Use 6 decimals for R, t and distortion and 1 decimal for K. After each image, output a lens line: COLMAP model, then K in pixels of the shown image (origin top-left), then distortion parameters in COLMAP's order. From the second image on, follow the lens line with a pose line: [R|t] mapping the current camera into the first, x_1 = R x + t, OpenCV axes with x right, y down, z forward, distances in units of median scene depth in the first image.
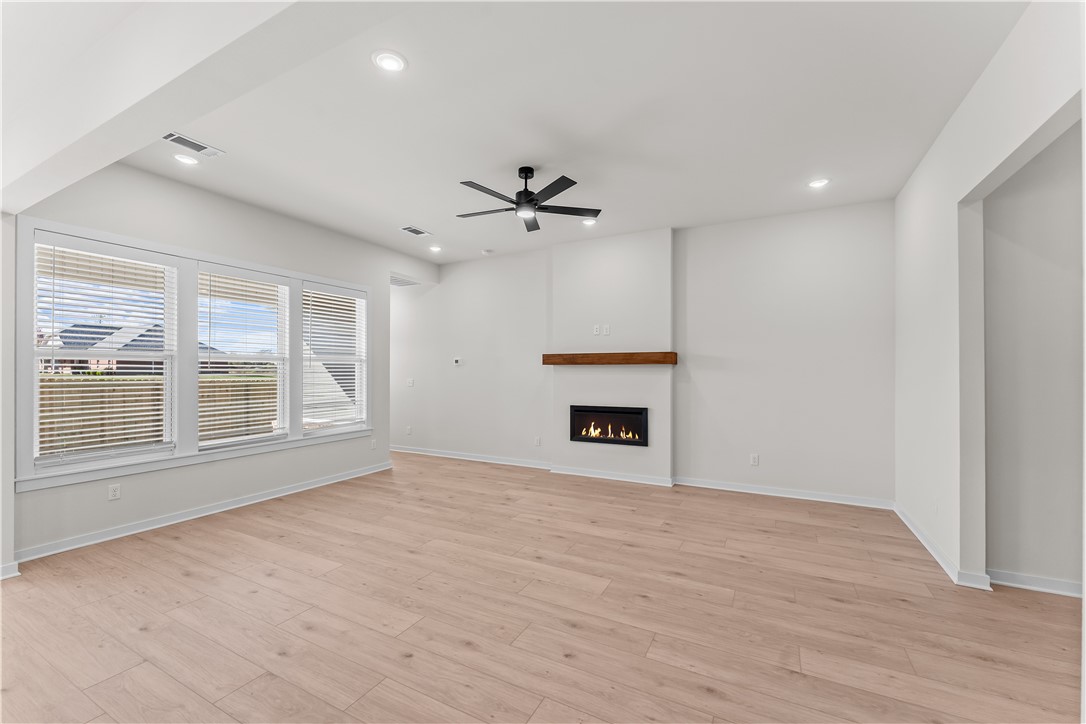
lens RADIAL K [[439.4, 0, 541.8], [0, 439.4, 371.4], [0, 0, 1]] dist [-0.000453, -0.000299]
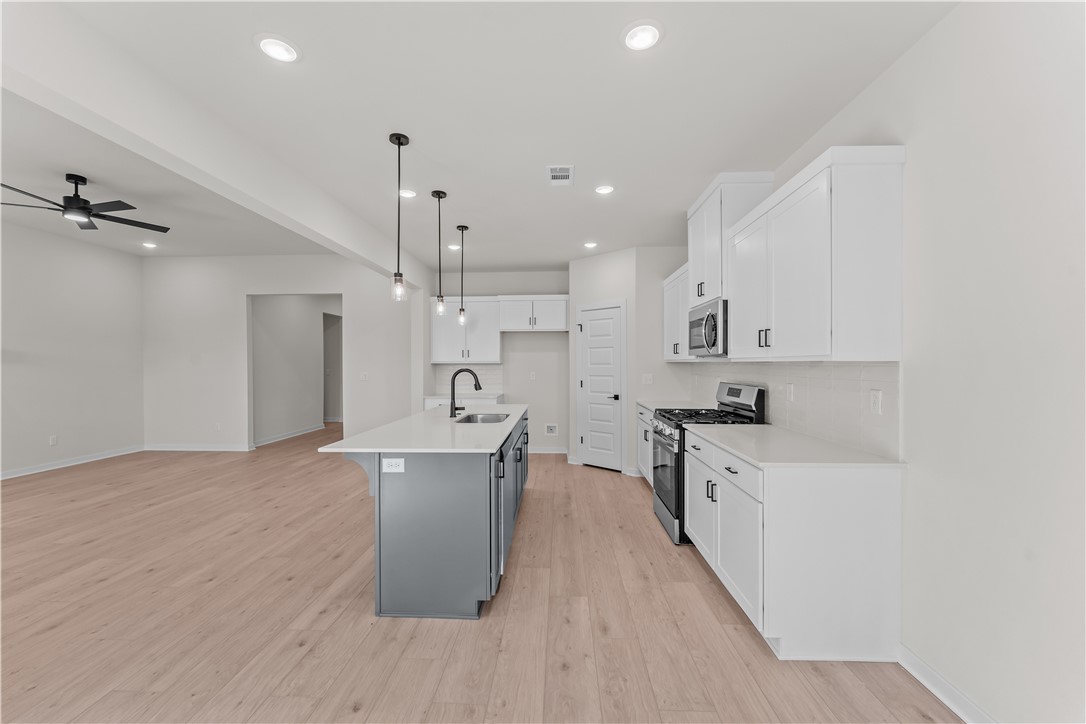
lens RADIAL K [[439.4, 0, 541.9], [0, 439.4, 364.4], [0, 0, 1]] dist [-0.000453, -0.000299]
pose [[-0.427394, -0.002680, 0.904062, -1.288018], [0.004259, 0.999979, 0.004978, -0.001360], [-0.904056, 0.005977, -0.427373, 0.375543]]
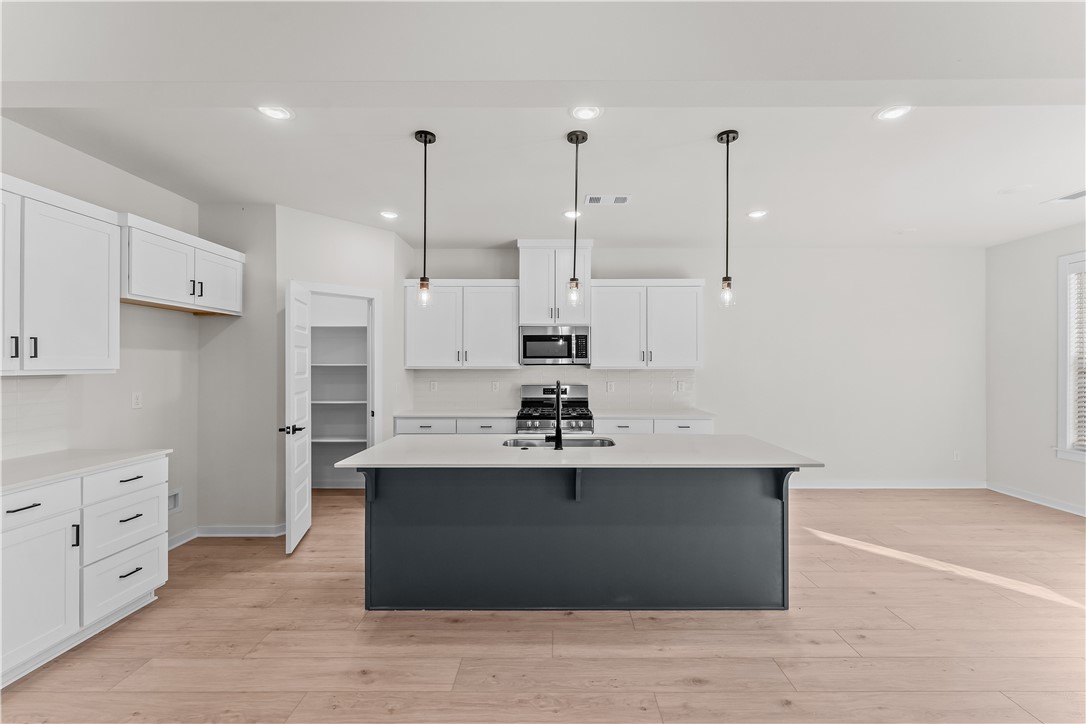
lens RADIAL K [[439.4, 0, 553.8], [0, 439.4, 367.1], [0, 0, 1]] dist [-0.000453, -0.000299]
pose [[-0.886014, 0.001755, -0.463655, -0.137052], [-0.002310, 0.999964, 0.008199, -0.014805], [0.463653, 0.008335, -0.885978, 0.709448]]
